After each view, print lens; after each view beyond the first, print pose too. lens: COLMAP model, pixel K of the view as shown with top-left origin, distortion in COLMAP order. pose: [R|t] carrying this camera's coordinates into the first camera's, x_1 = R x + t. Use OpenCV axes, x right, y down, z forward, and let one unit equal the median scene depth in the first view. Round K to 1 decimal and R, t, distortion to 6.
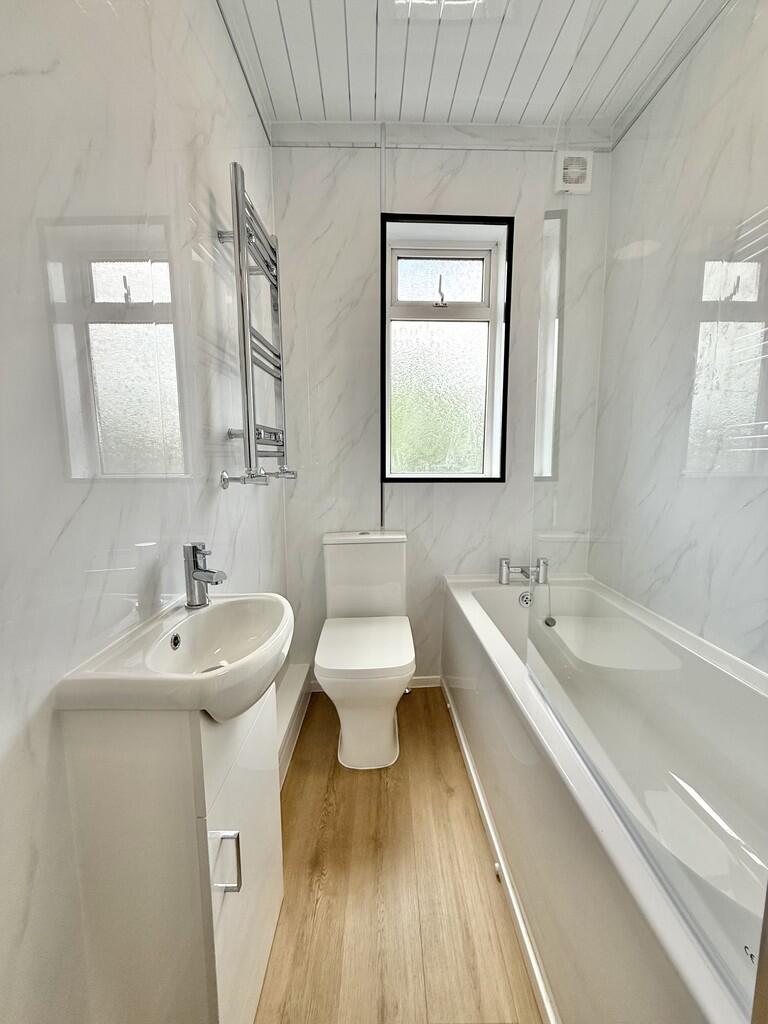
lens RADIAL K [[411.1, 0, 384.0], [0, 411.1, 512.0], [0, 0, 1]] dist [0.001075, 0.000091]
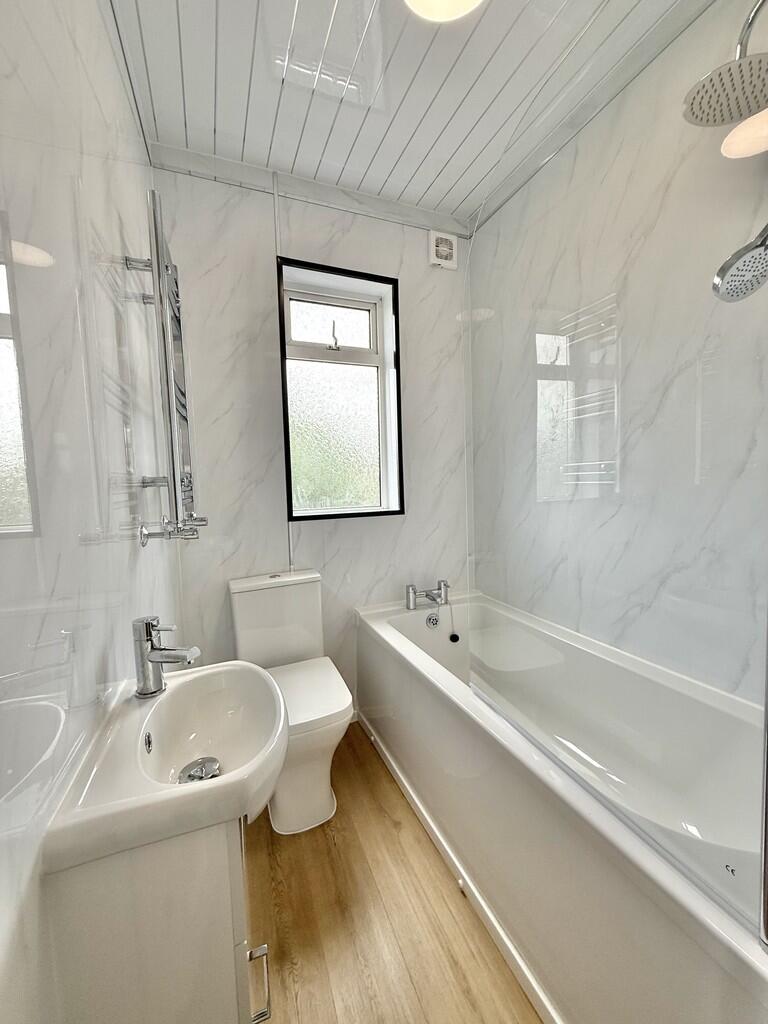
lens RADIAL K [[411.1, 0, 384.0], [0, 411.1, 512.0], [0, 0, 1]] dist [0.001075, 0.000091]
pose [[0.933536, -0.053777, 0.354427, -0.152647], [0.074824, 0.996138, -0.045936, -0.035737], [-0.350588, 0.069402, 0.933955, 0.010162]]
